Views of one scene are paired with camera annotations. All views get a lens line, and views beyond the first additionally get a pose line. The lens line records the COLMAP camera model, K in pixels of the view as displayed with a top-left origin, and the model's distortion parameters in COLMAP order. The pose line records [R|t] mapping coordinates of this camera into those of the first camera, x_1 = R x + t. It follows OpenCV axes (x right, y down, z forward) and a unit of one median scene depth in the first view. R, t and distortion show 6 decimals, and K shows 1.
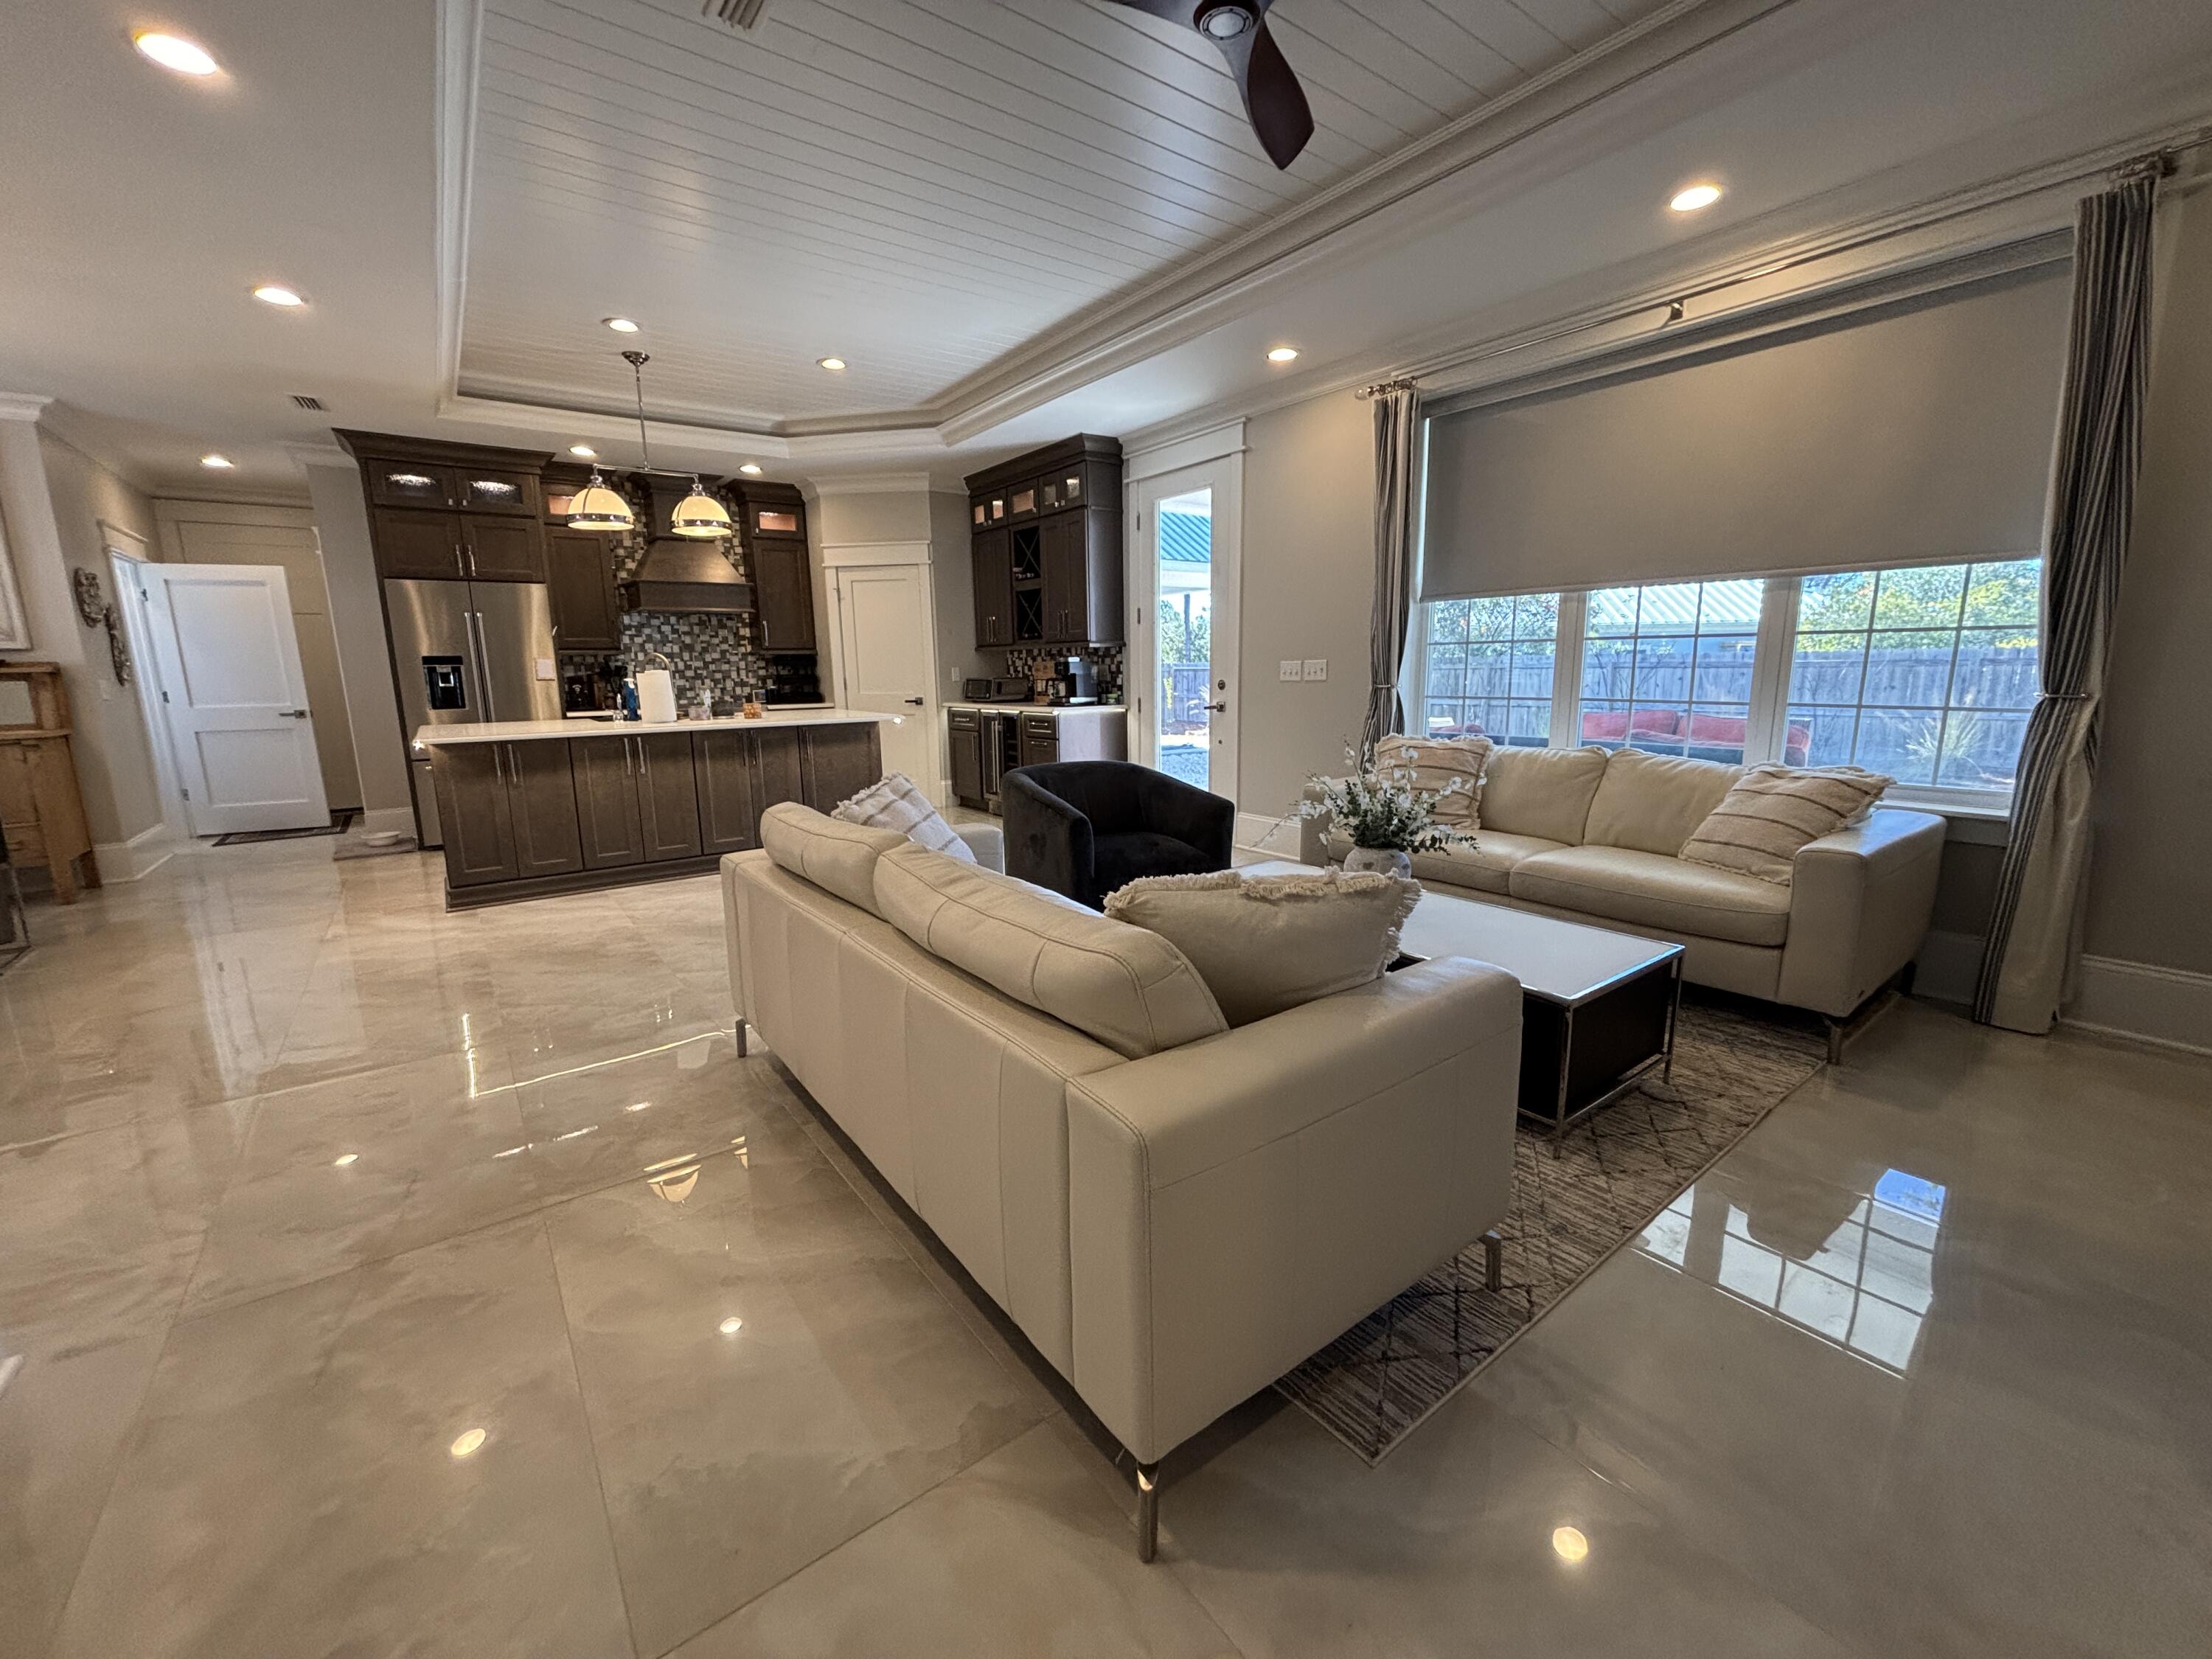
lens RADIAL K [[886.7, 0, 1104.8], [0, 886.7, 830.9], [0, 0, 1]] dist [0.001234, -0.000530]
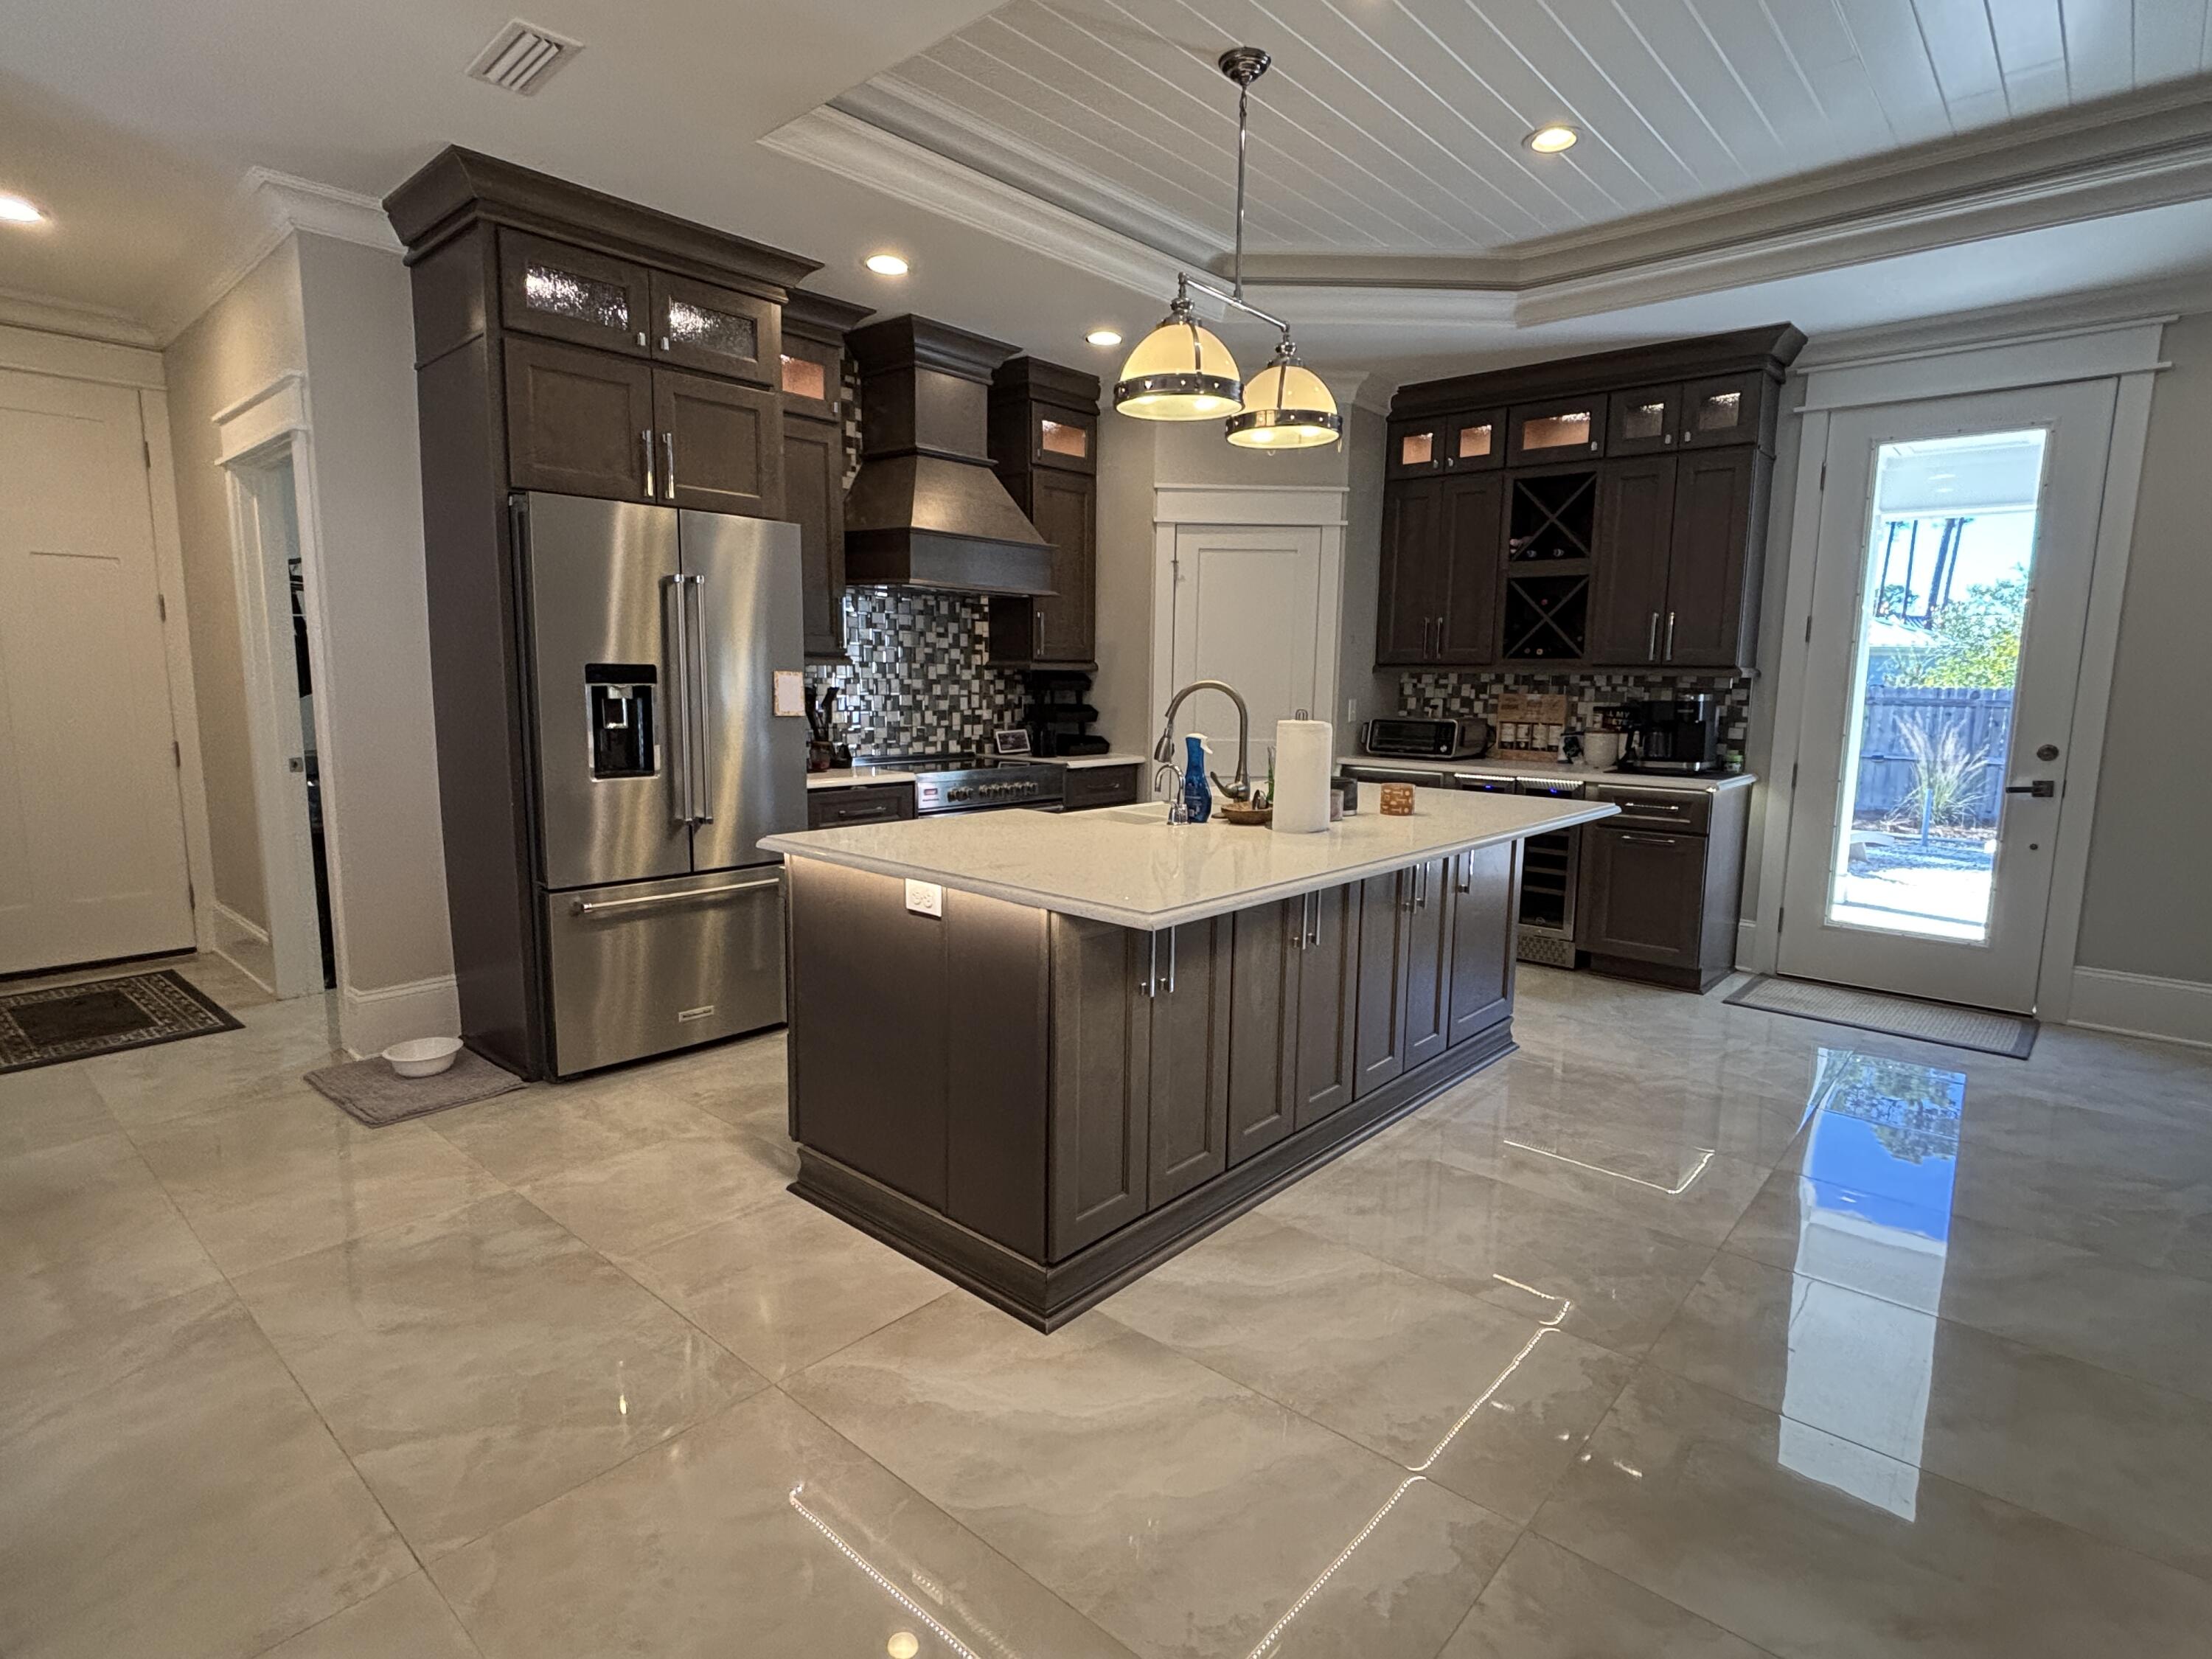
lens RADIAL K [[1116.0, 0, 1112.2], [0, 1116.0, 839.3], [0, 0, 1]] dist [0.003269, -0.003928]
pose [[0.979828, -0.003550, 0.199811, -0.511422], [0.010998, 0.999285, -0.036179, -0.068507], [-0.199540, 0.037647, 0.979166, 0.315950]]
